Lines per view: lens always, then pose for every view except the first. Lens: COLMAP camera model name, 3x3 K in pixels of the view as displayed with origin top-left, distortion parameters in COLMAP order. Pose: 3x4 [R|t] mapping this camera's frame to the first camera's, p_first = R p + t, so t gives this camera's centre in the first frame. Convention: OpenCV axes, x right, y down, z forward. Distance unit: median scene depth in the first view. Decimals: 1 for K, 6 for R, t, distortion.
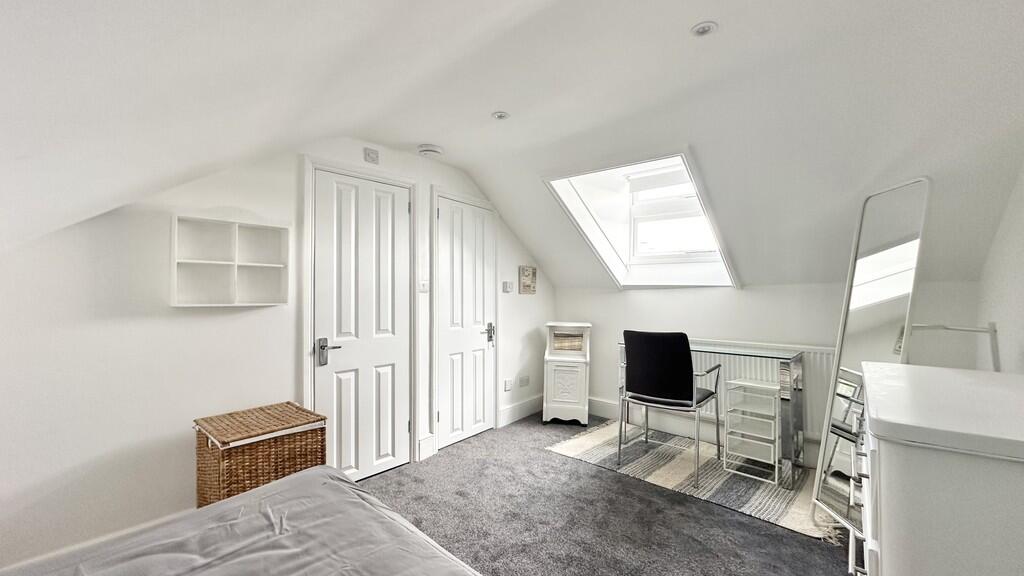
lens RADIAL K [[409.6, 0, 510.5], [0, 409.6, 287.7], [0, 0, 1]] dist [-0.000991, 0.000666]
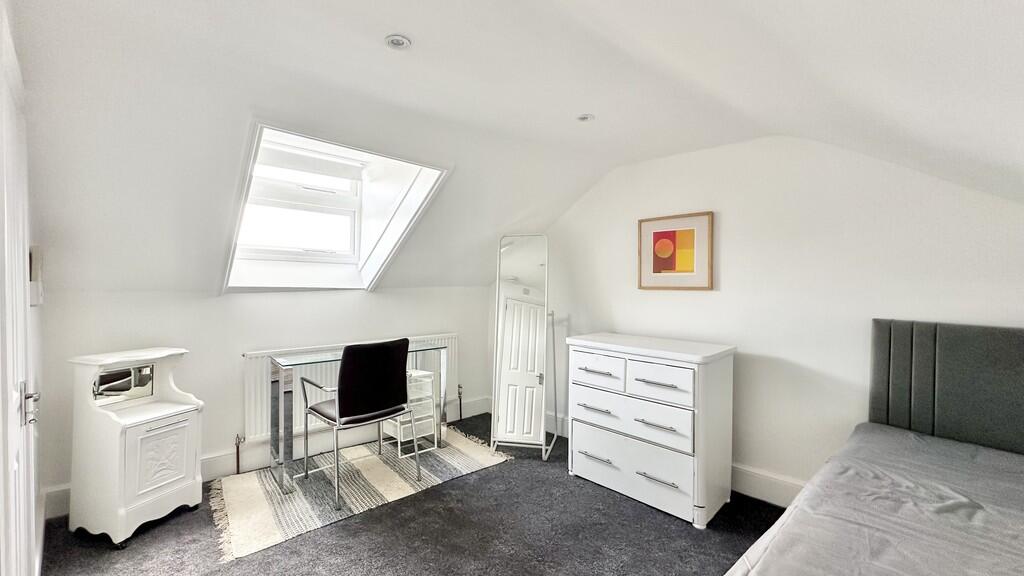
lens RADIAL K [[409.6, 0, 510.5], [0, 409.6, 287.7], [0, 0, 1]] dist [-0.000991, 0.000666]
pose [[0.114590, -0.014500, 0.993307, -0.499900], [-0.015640, 0.999743, 0.016398, -0.032735], [-0.993290, -0.017414, 0.114334, 0.561000]]
